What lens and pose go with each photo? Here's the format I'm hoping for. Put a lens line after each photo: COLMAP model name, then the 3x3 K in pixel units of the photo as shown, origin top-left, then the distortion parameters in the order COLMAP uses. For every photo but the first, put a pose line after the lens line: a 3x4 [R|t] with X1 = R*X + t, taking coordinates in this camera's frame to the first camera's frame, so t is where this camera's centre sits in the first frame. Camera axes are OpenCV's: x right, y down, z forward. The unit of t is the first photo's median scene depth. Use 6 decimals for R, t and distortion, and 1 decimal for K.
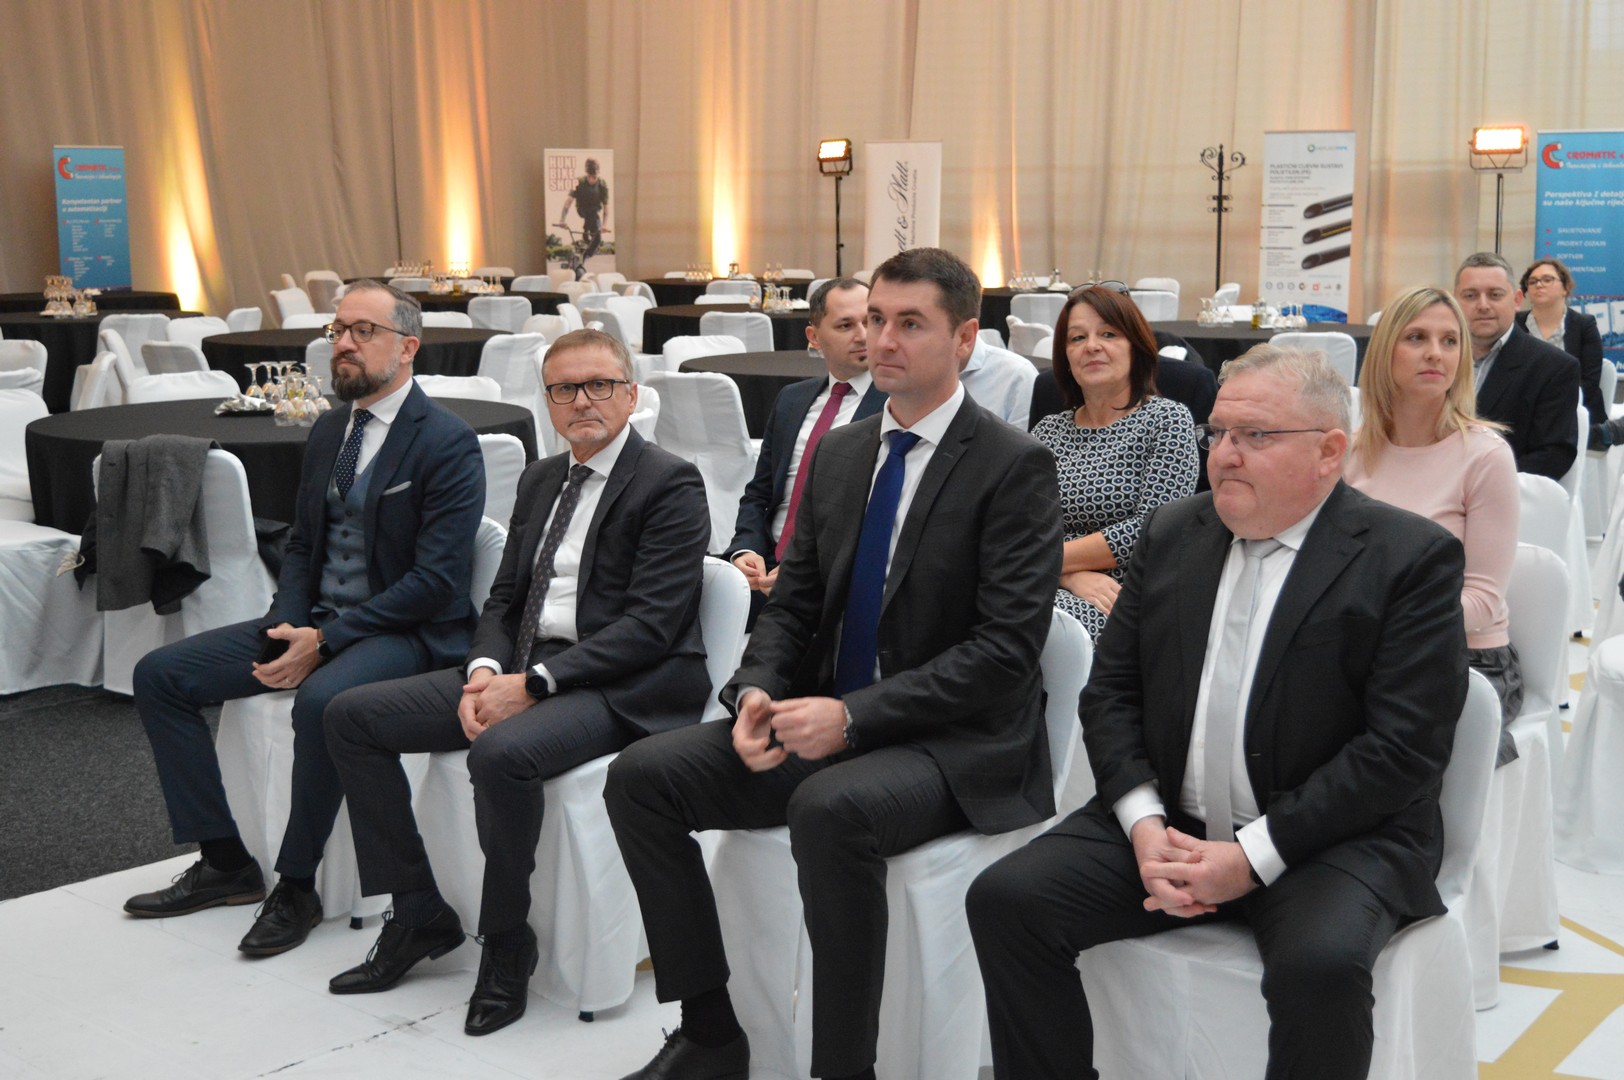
lens RADIAL K [[2225.6, 0, 812.3], [0, 2225.6, 535.6], [0, 0, 1]] dist [-0.023216, 0.000000]
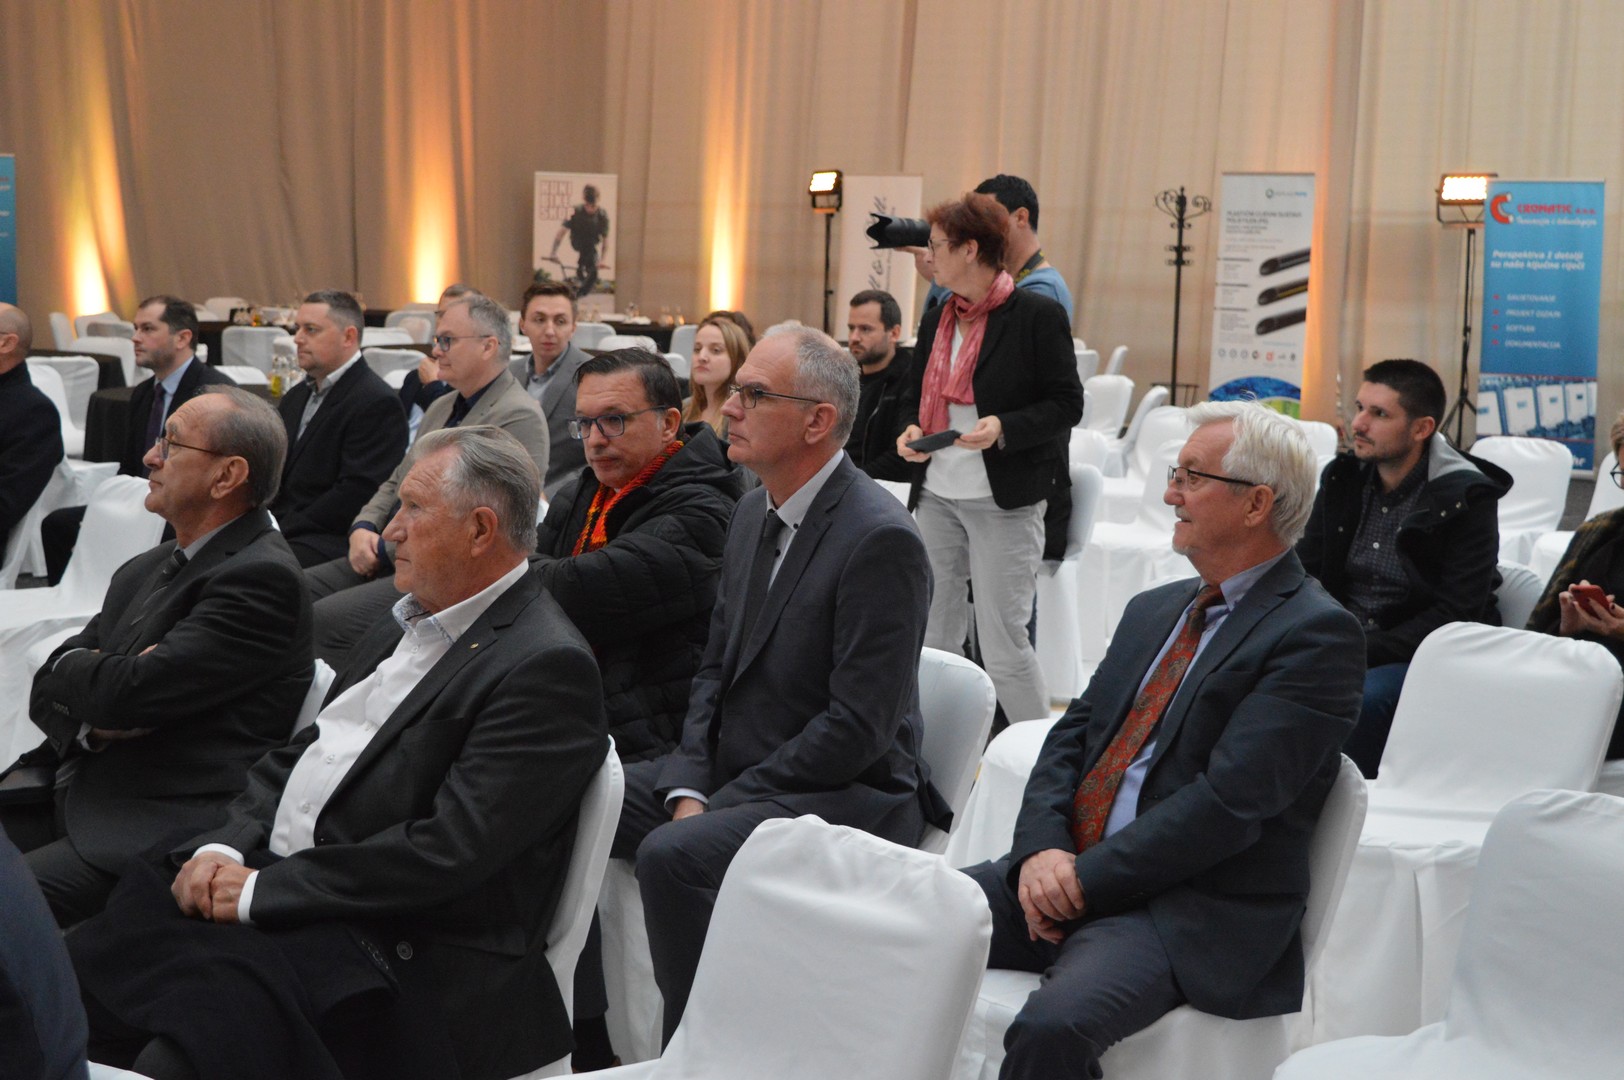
lens RADIAL K [[2667.6, 0, 811.3], [0, 2667.6, 544.1], [0, 0, 1]] dist [0.040880, 0.000000]
pose [[0.985491, 0.050005, -0.162194, 0.217363], [-0.055981, 0.997903, -0.032484, 0.002808], [0.160229, 0.041092, 0.986224, -0.032015]]
